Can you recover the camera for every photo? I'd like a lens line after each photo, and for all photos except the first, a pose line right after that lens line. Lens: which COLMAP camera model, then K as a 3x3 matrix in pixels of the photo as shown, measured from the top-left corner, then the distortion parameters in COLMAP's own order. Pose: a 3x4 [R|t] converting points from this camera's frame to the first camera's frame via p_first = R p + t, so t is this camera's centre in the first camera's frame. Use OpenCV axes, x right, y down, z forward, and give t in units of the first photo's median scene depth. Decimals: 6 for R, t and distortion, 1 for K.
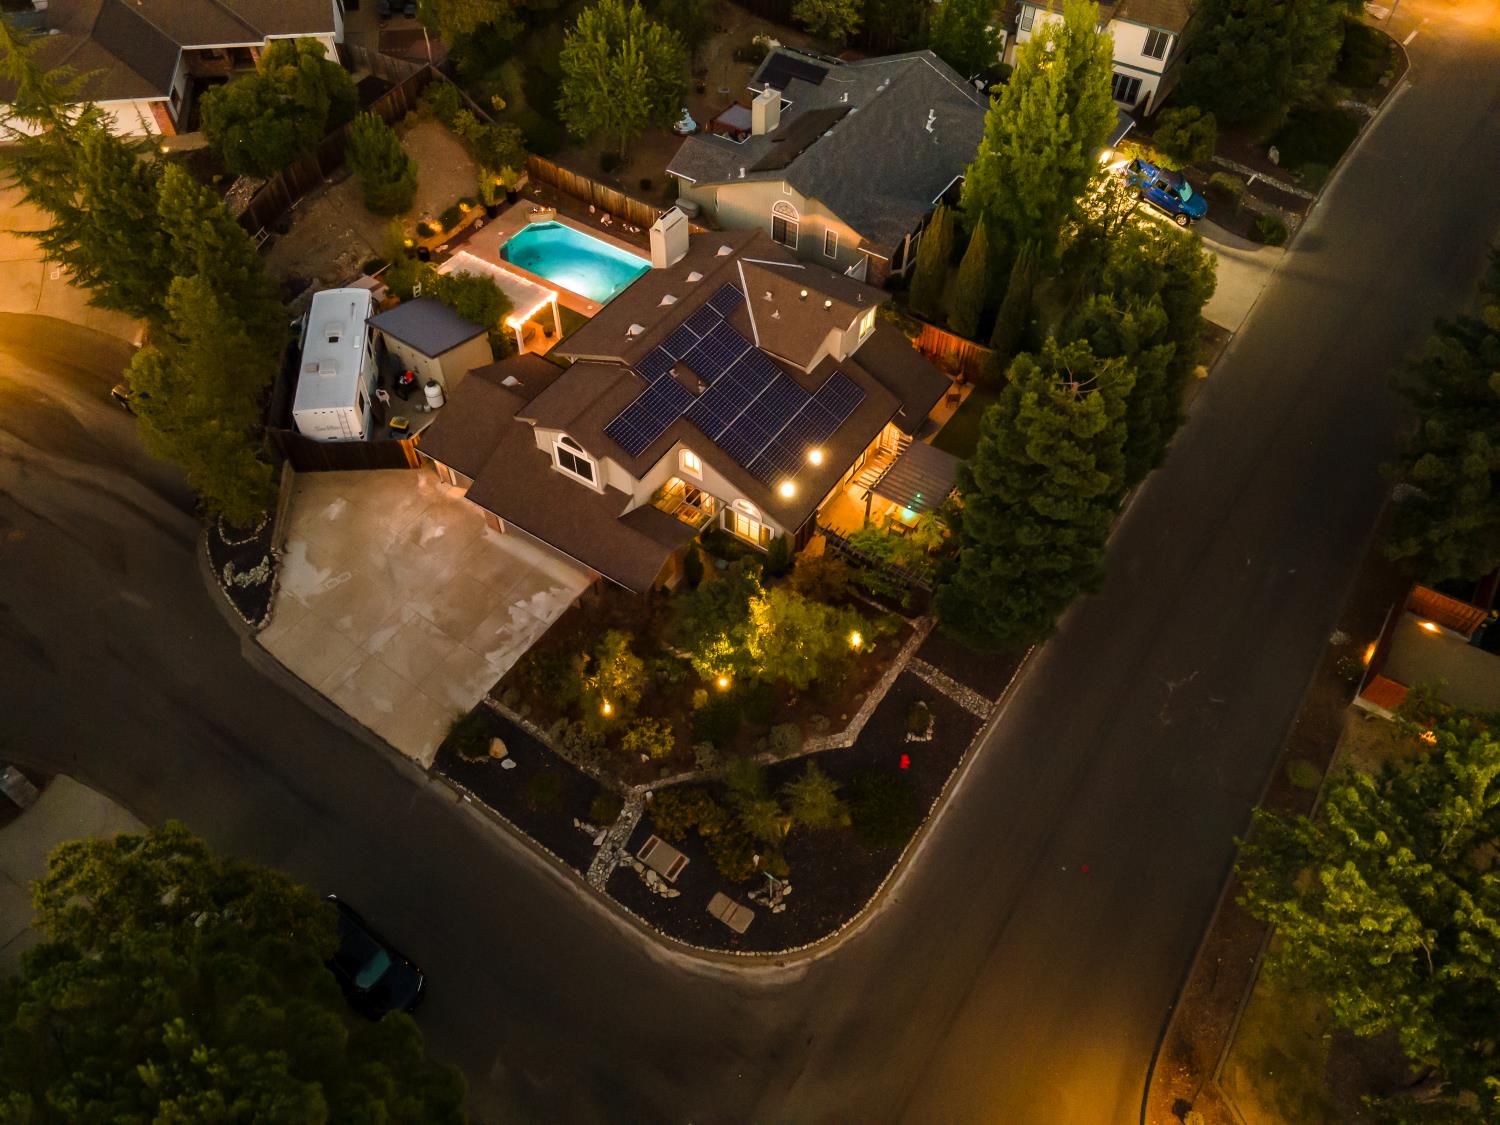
lens RADIAL K [[1090.6, 0, 742.3], [0, 1090.6, 565.0], [0, 0, 1]] dist [0.040529, 0.004561]
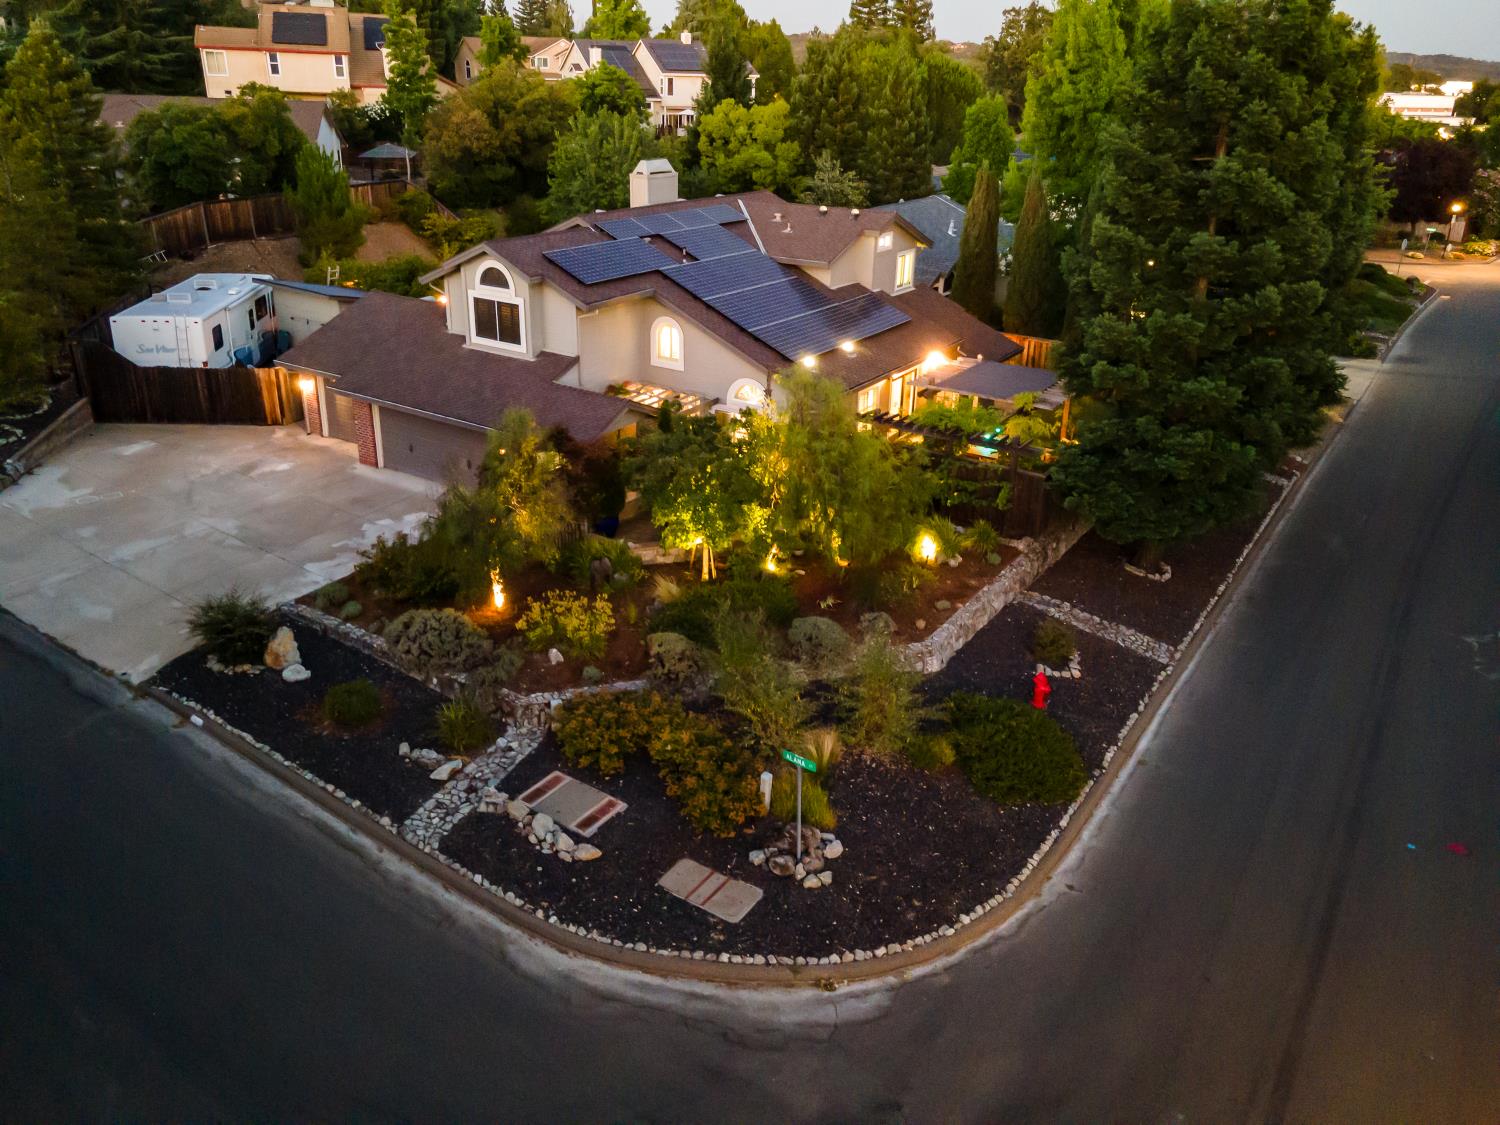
lens RADIAL K [[1116.3, 0, 755.7], [0, 1116.3, 495.0], [0, 0, 1]] dist [0.030427, 0.031943]
pose [[0.999861, 0.010379, 0.013012, 0.000338], [-0.002333, 0.861445, -0.507846, 0.368887], [-0.016480, 0.507746, 0.861349, 0.467146]]
